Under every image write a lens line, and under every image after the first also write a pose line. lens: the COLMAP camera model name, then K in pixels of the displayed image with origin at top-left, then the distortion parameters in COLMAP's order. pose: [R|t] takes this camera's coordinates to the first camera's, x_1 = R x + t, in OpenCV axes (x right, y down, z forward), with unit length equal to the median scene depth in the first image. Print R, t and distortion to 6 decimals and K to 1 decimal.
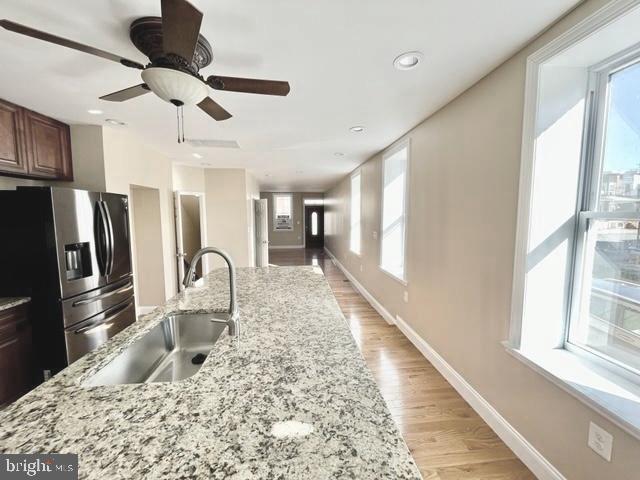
lens RADIAL K [[259.8, 0, 317.8], [0, 259.8, 239.7], [0, 0, 1]] dist [-0.000278, 0.000076]
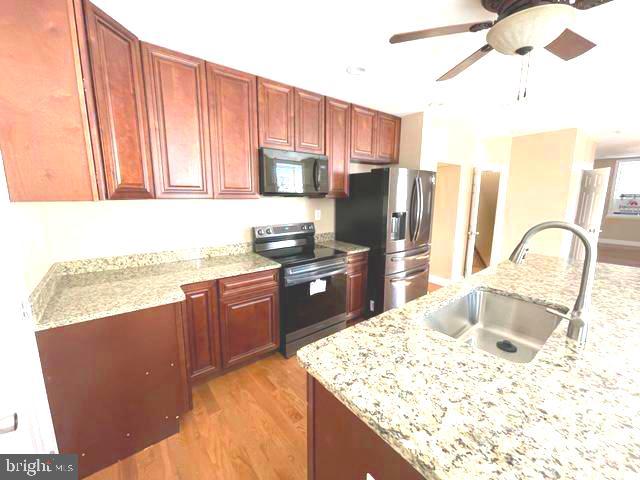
lens RADIAL K [[259.8, 0, 317.8], [0, 259.8, 239.7], [0, 0, 1]] dist [-0.000278, 0.000076]
pose [[0.548259, 0.140498, -0.824422, -0.074351], [-0.078792, 0.990080, 0.116331, 0.024916], [0.832589, 0.001178, 0.553891, -0.021313]]
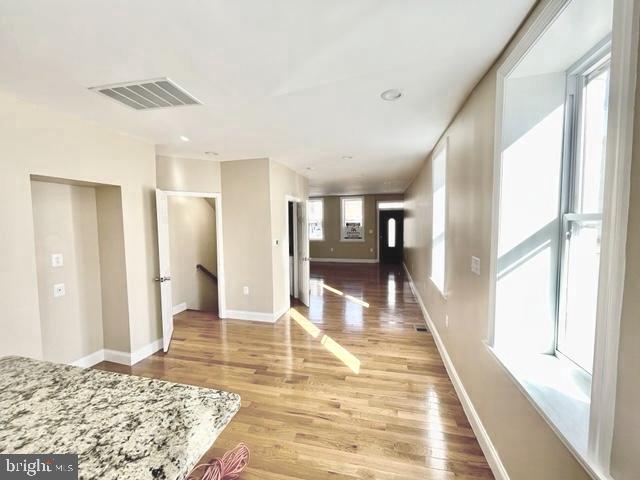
lens RADIAL K [[259.8, 0, 317.8], [0, 259.8, 239.7], [0, 0, 1]] dist [-0.000278, 0.000076]
pose [[0.942647, 0.010737, -0.333619, 0.188397], [-0.020858, 0.999424, -0.026770, -0.068845], [0.333139, 0.032193, 0.942328, 0.829228]]
